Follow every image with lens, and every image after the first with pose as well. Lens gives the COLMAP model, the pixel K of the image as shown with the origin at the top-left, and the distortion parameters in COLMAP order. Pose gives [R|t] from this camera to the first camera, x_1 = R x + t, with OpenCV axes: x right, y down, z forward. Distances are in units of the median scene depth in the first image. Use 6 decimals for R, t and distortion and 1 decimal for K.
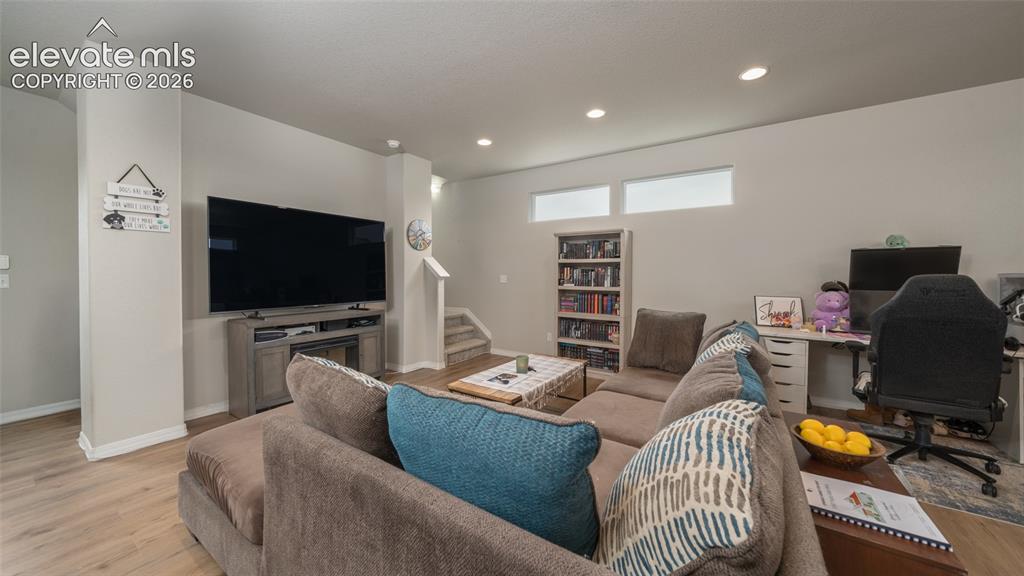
lens RADIAL K [[348.8, 0, 512.4], [0, 348.8, 280.7], [0, 0, 1]] dist [-0.006478, 0.000217]
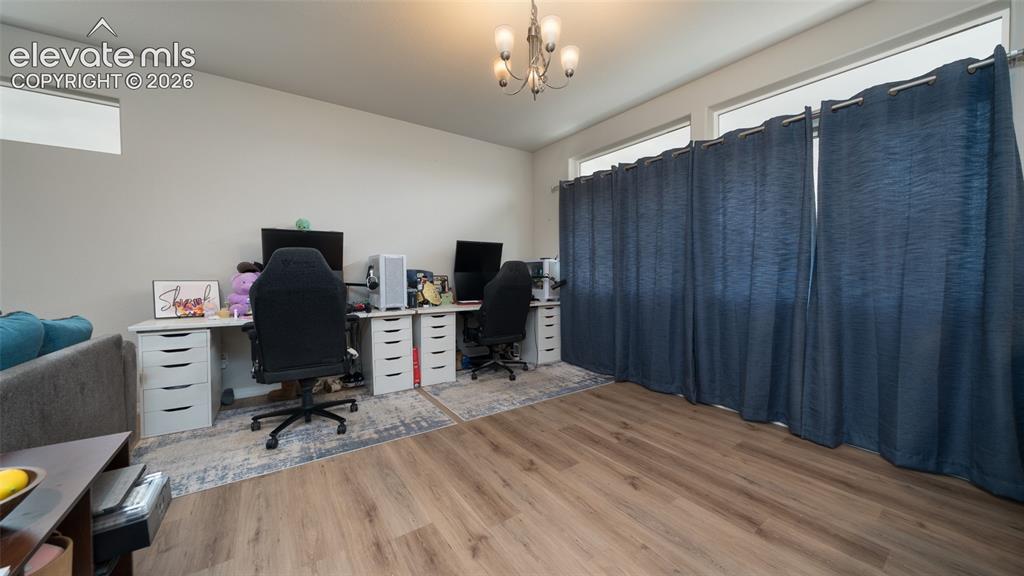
lens RADIAL K [[348.8, 0, 514.8], [0, 348.8, 282.3], [0, 0, 1]] dist [-0.006478, 0.000217]
pose [[0.355309, -0.026955, 0.934360, 0.278292], [0.017215, 0.999603, 0.022291, 0.045279], [-0.934590, 0.008165, 0.355632, -0.002721]]
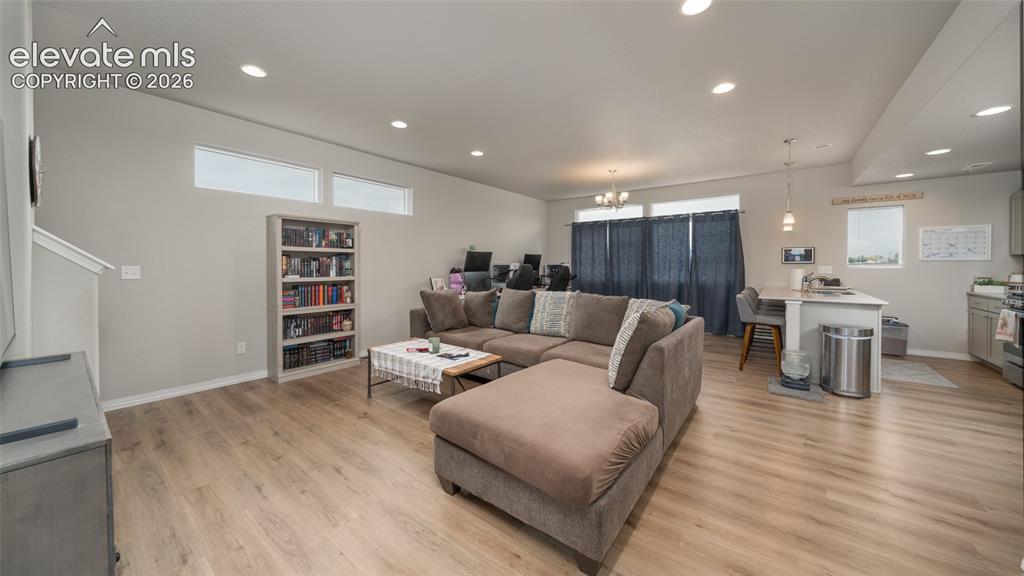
lens RADIAL K [[348.8, 0, 502.9], [0, 348.8, 268.0], [0, 0, 1]] dist [-0.006478, 0.000217]
pose [[0.083284, -0.013609, 0.996433, -0.851710], [0.017060, 0.999780, 0.012229, -0.013791], [-0.996380, 0.015981, 0.083498, 0.550533]]
